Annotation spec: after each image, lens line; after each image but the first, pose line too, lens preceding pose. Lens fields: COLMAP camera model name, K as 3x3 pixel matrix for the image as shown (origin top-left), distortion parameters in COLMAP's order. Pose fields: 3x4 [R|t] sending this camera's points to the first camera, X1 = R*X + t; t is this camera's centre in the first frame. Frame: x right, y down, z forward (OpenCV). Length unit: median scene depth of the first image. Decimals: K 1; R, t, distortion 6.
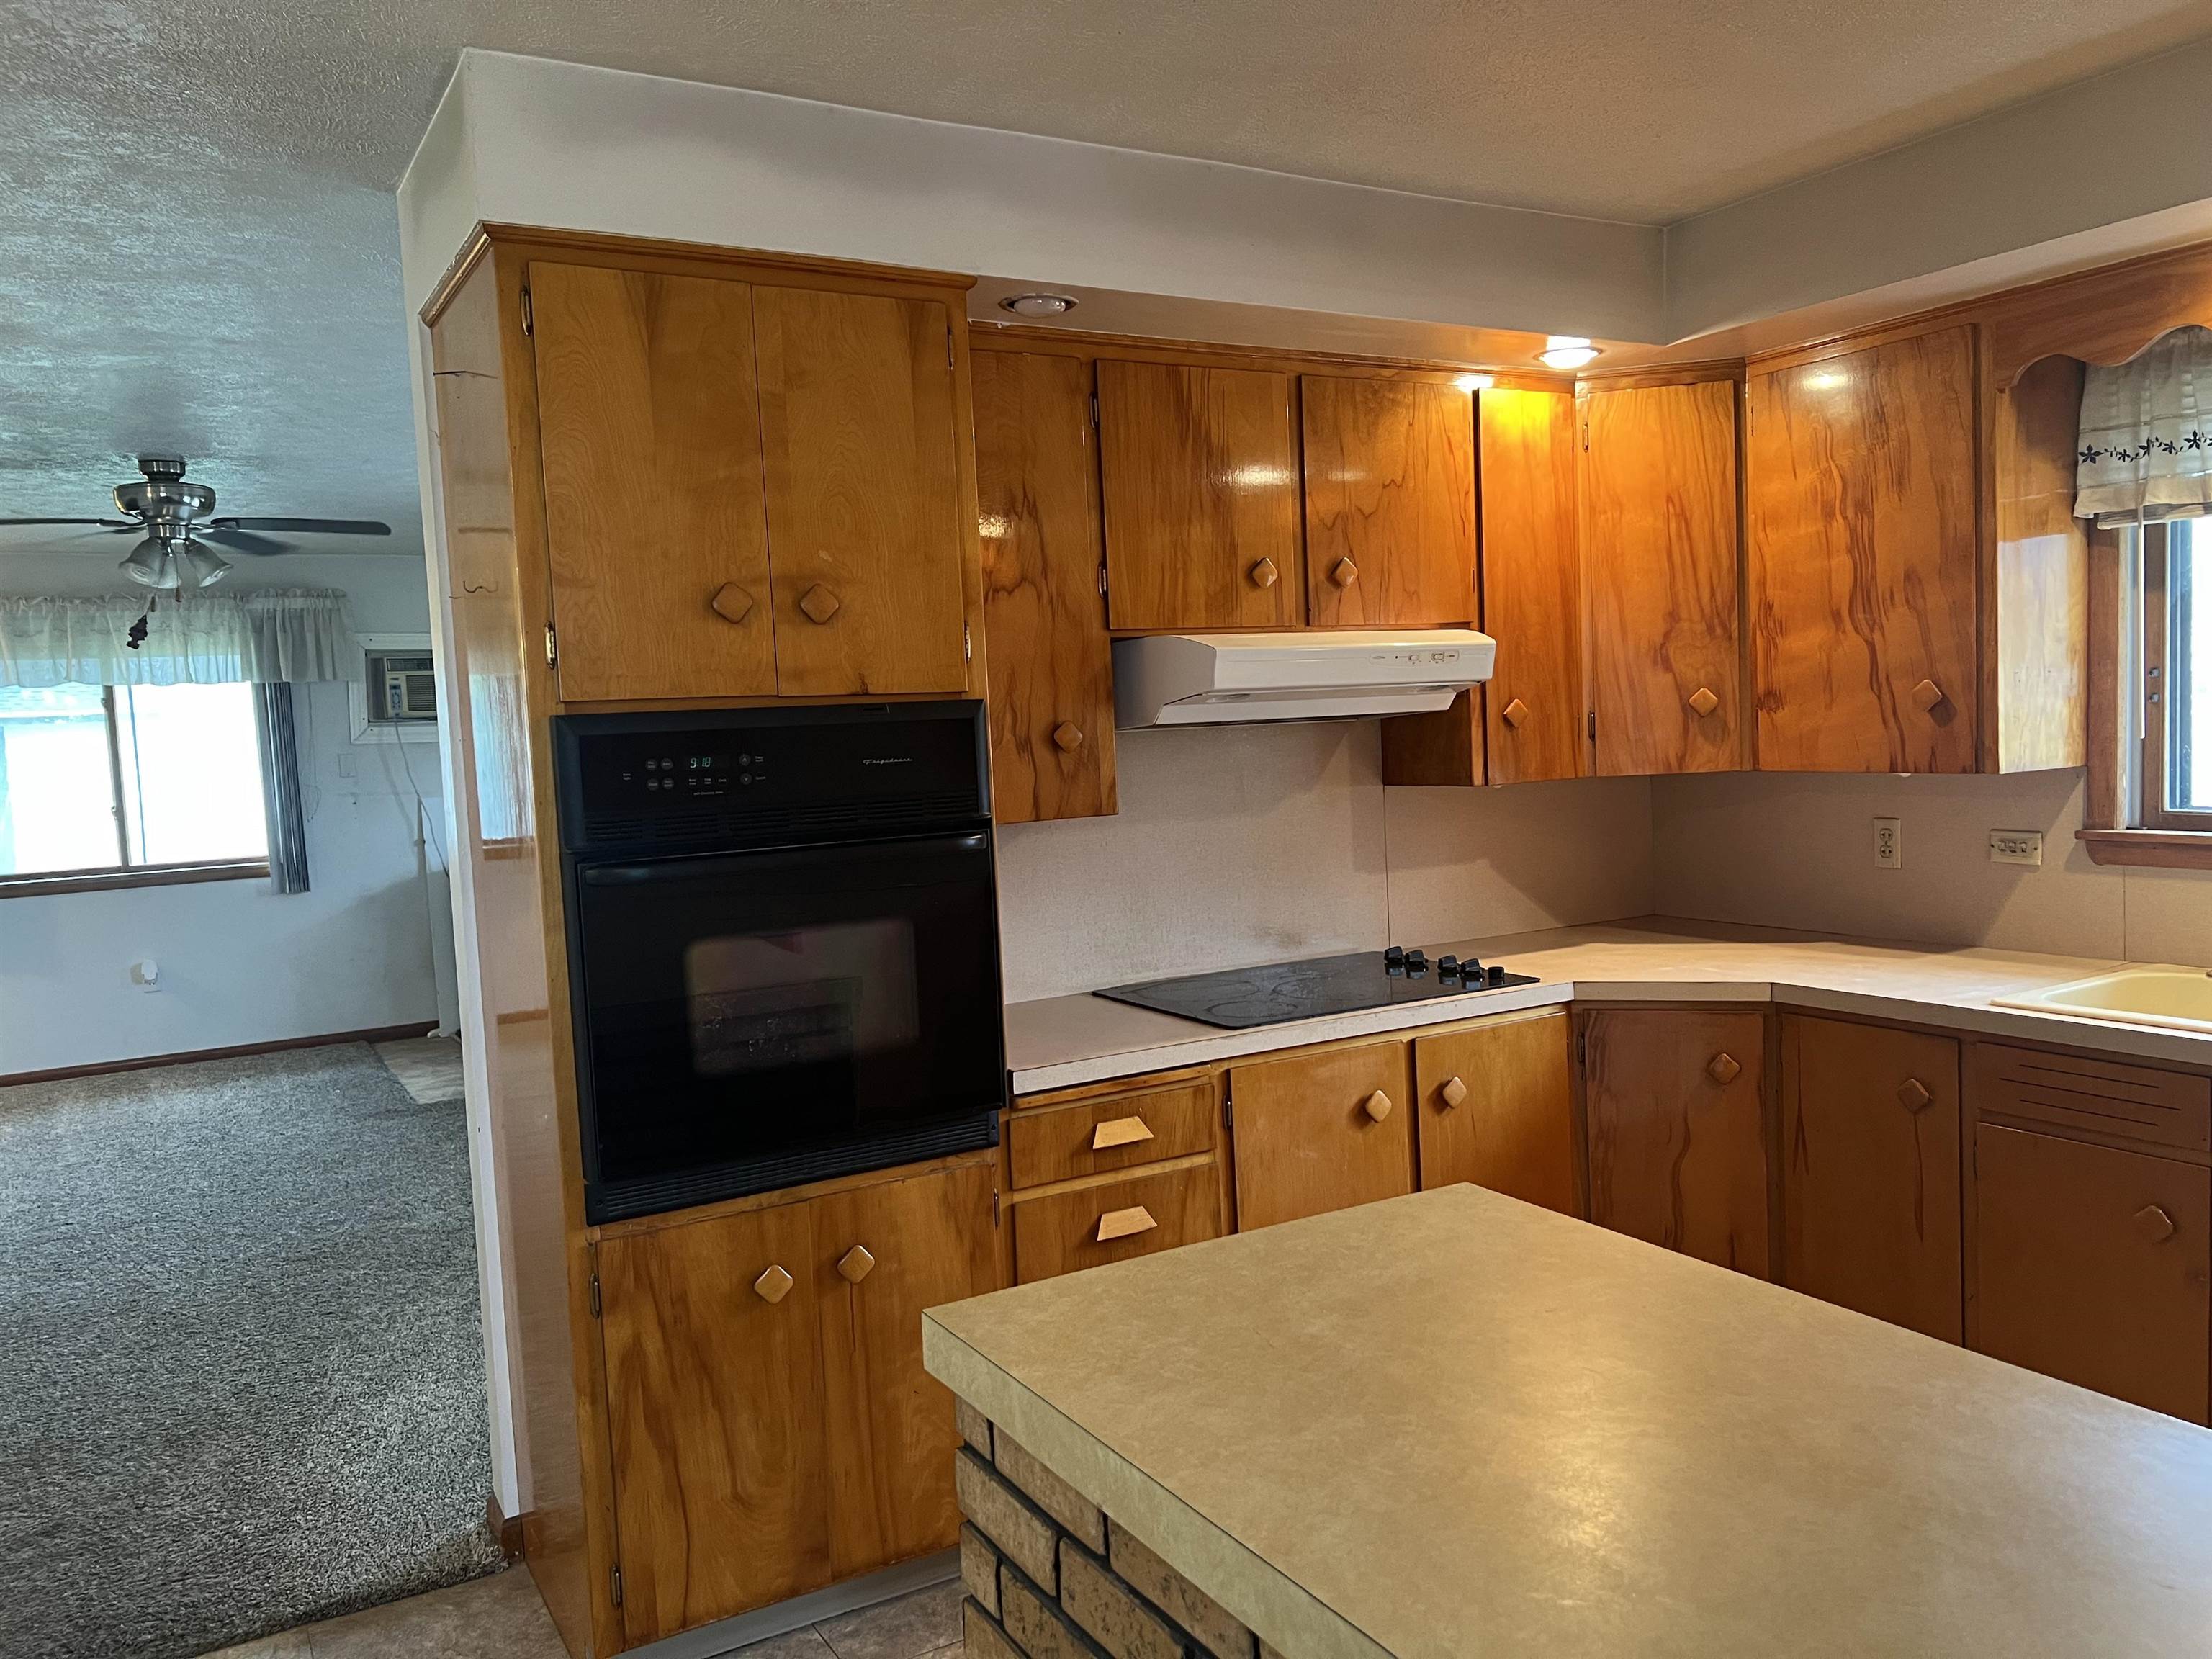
lens RADIAL K [[1667.5, 0, 1109.0], [0, 1667.5, 842.3], [0, 0, 1]] dist [0.049802, -0.064341]
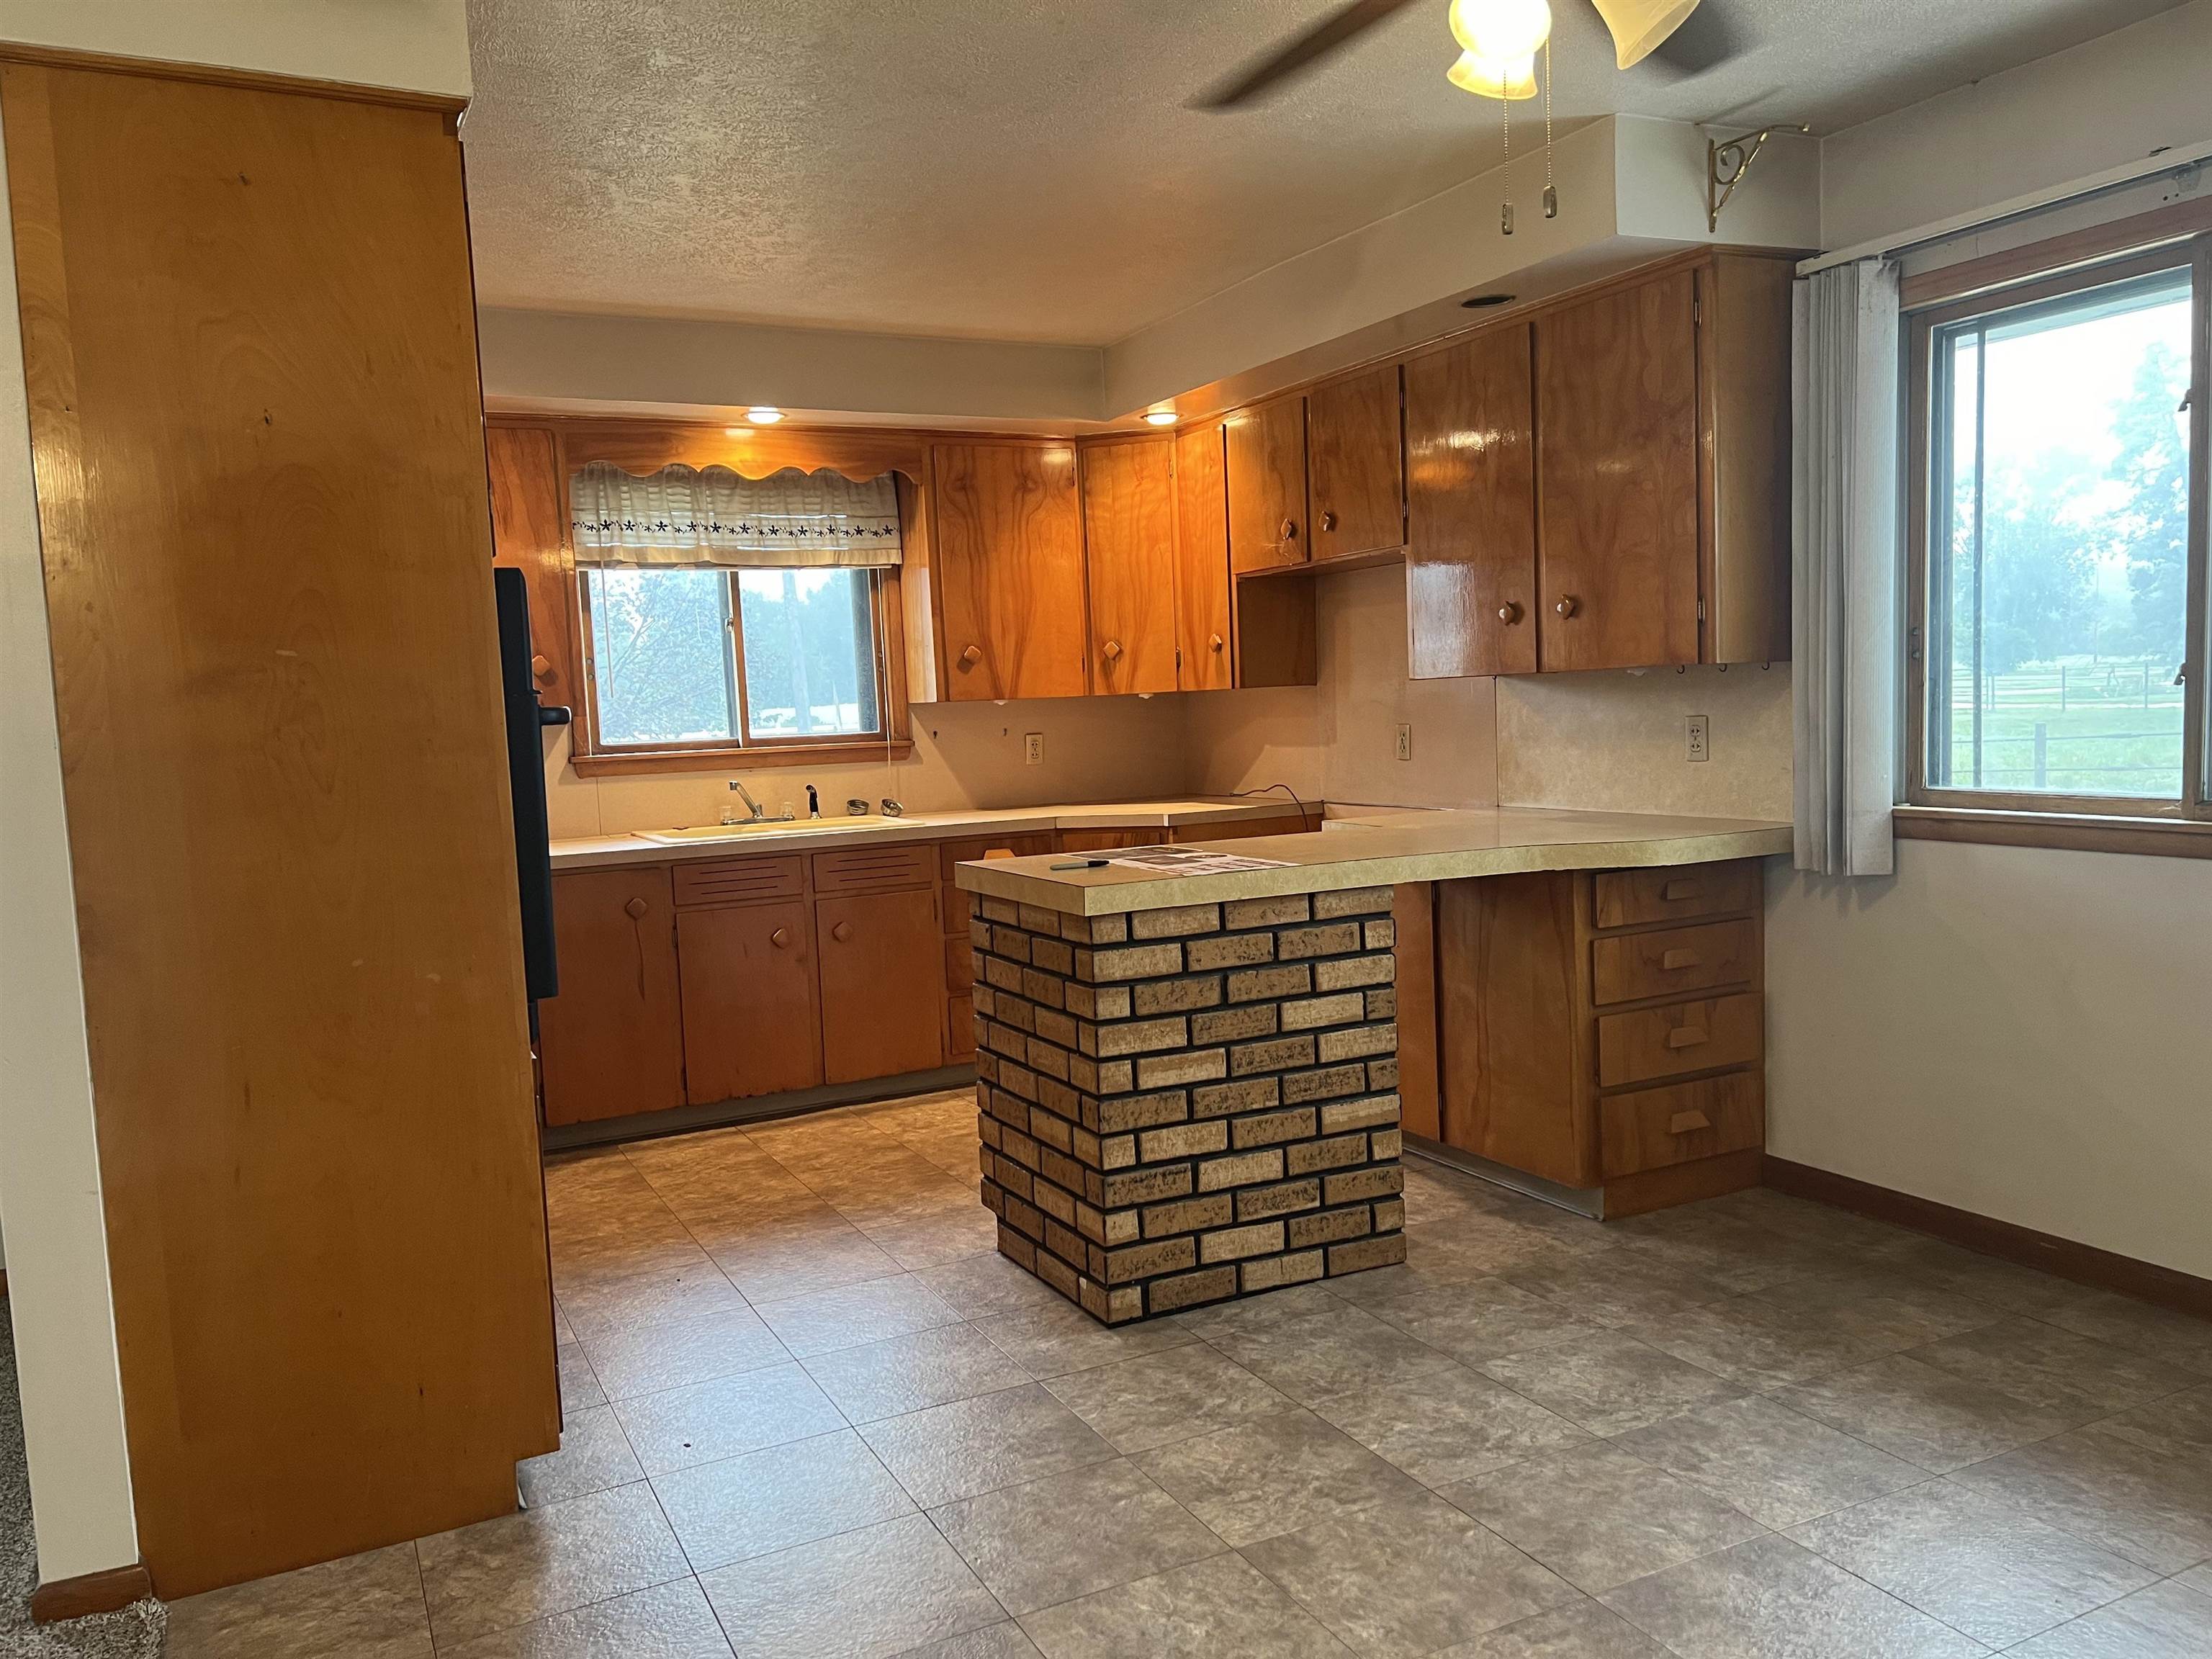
lens RADIAL K [[1667.5, 0, 1130.8], [0, 1667.5, 840.0], [0, 0, 1]] dist [0.049802, -0.064341]
pose [[0.055100, -0.039317, 0.997706, -0.983875], [0.114319, 0.992902, 0.032814, 0.079053], [-0.991915, 0.112249, 0.059204, 0.388216]]
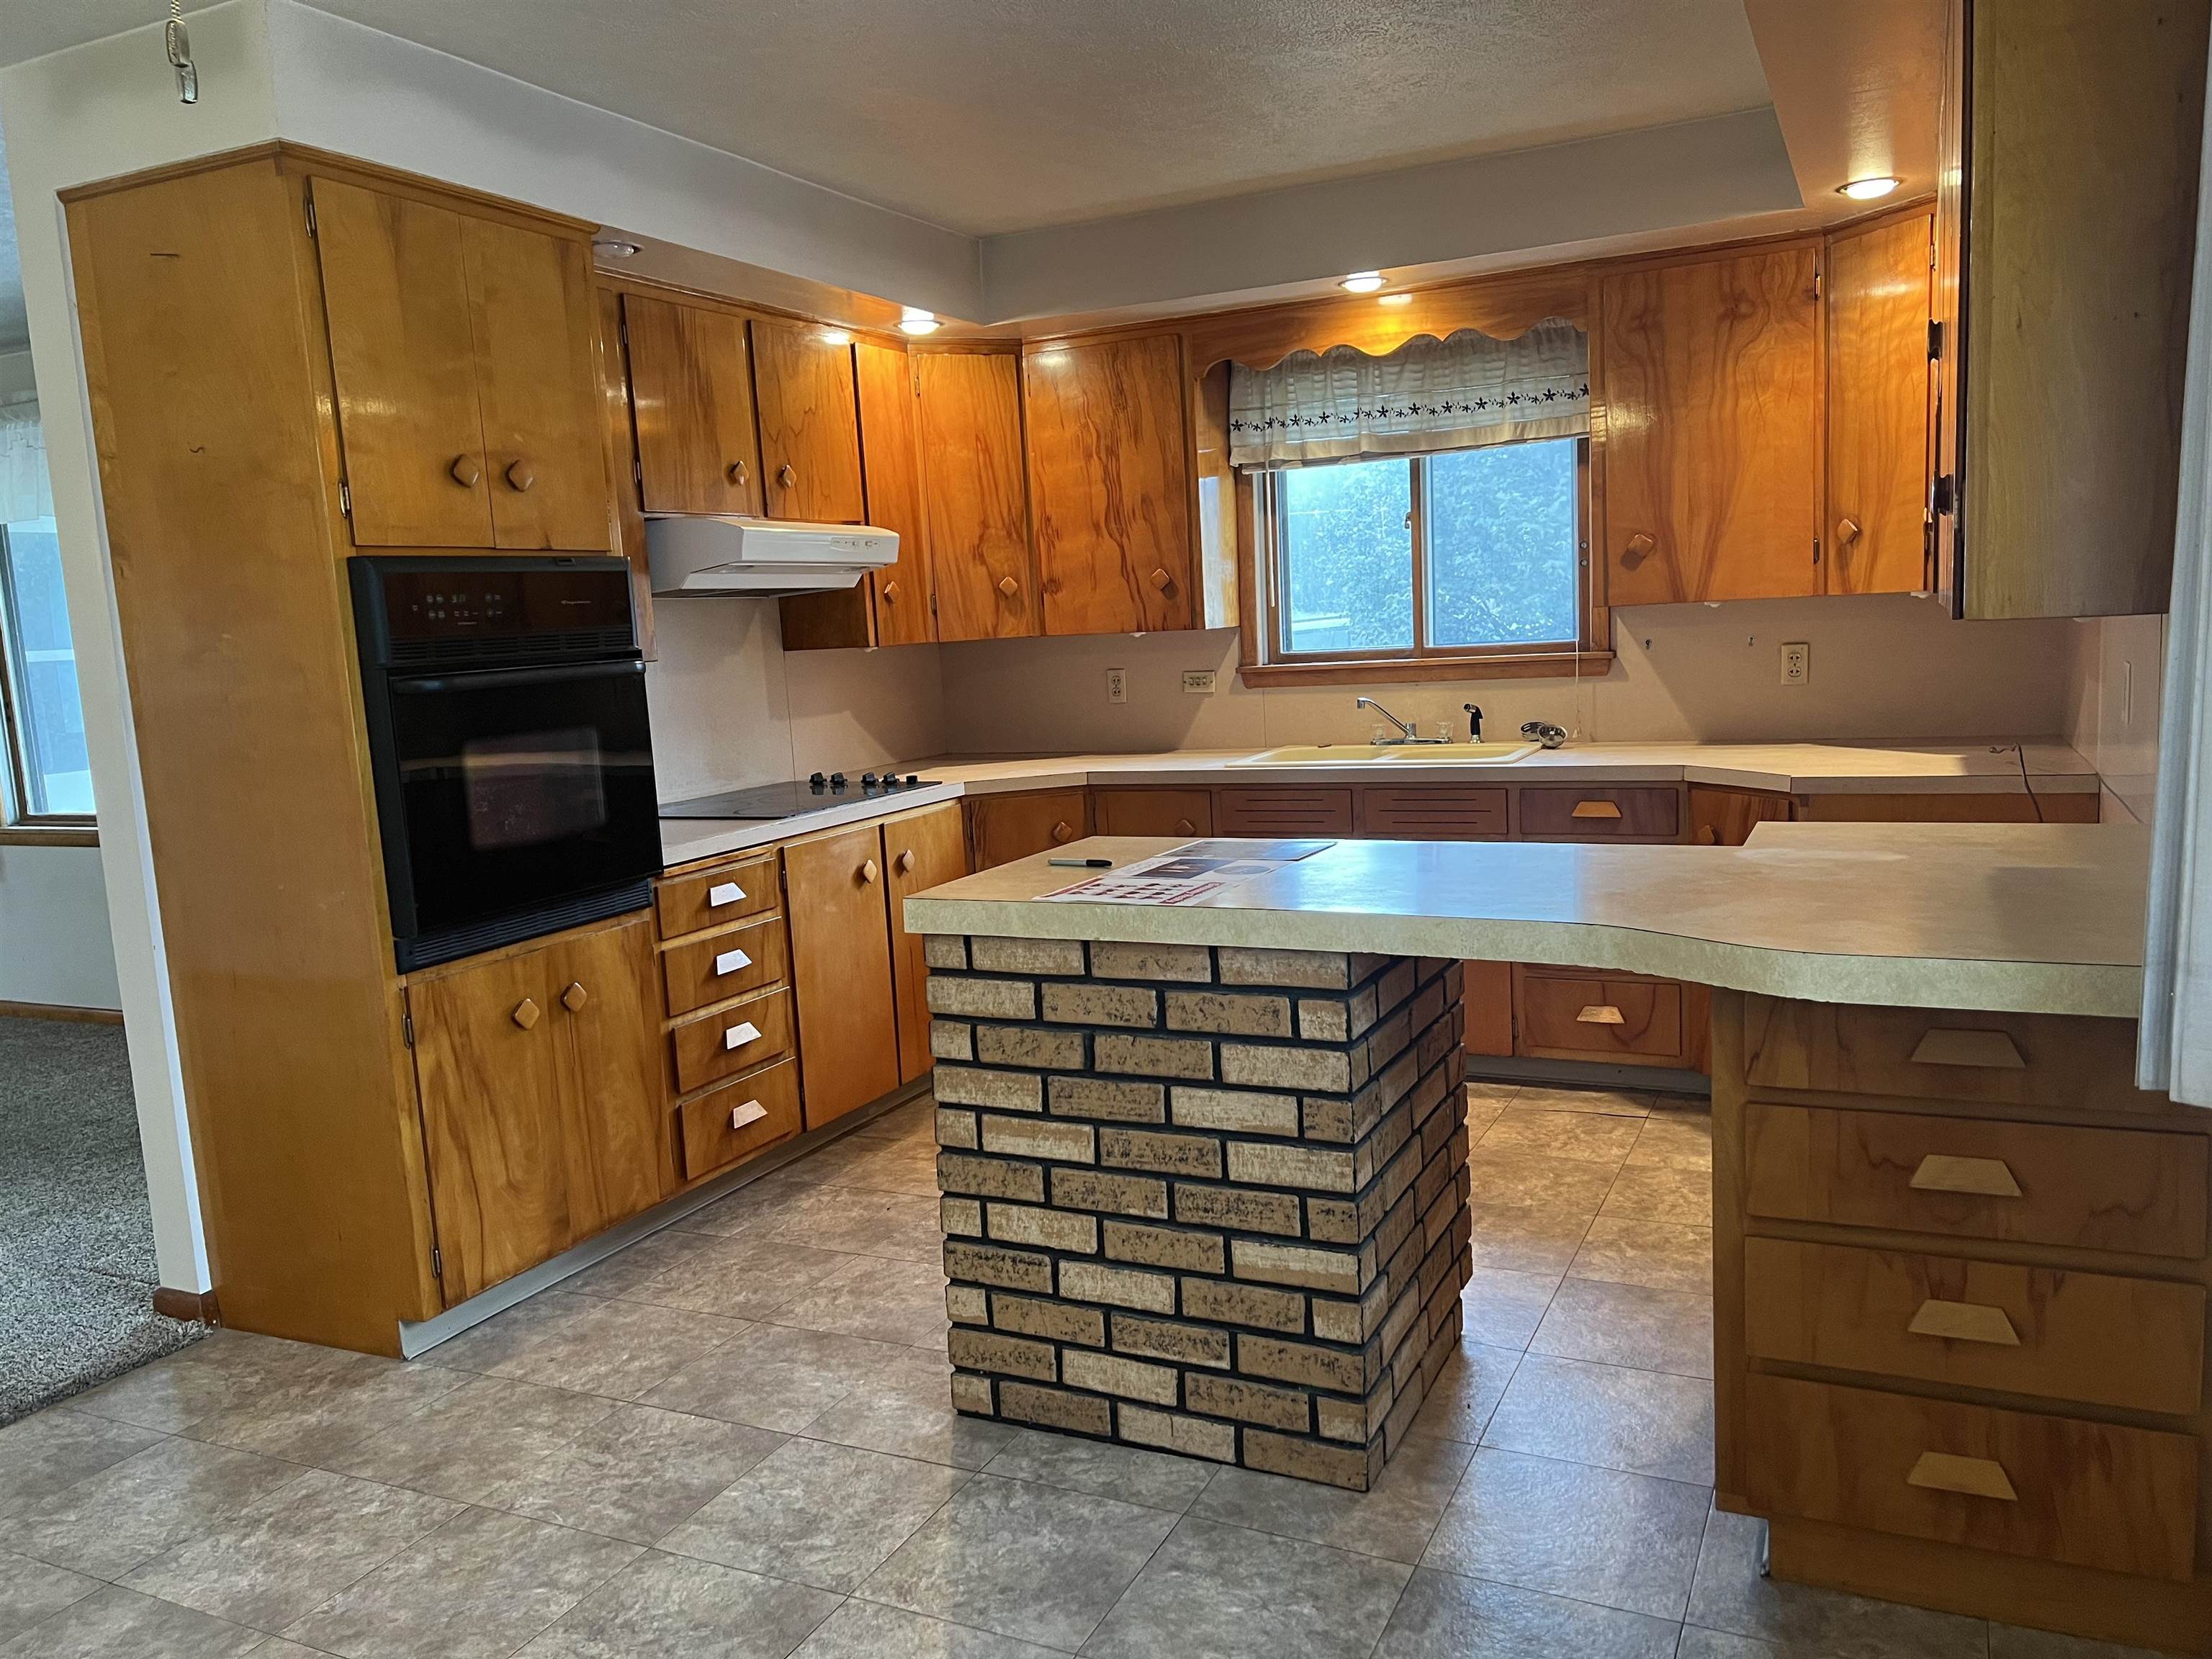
lens RADIAL K [[1667.5, 0, 1111.8], [0, 1667.5, 849.0], [0, 0, 1]] dist [0.049802, -0.064341]
pose [[0.829431, -0.076627, 0.553329, -0.403182], [0.057271, 0.996992, 0.052218, 0.074613], [-0.555666, -0.011622, 0.831324, -0.232382]]
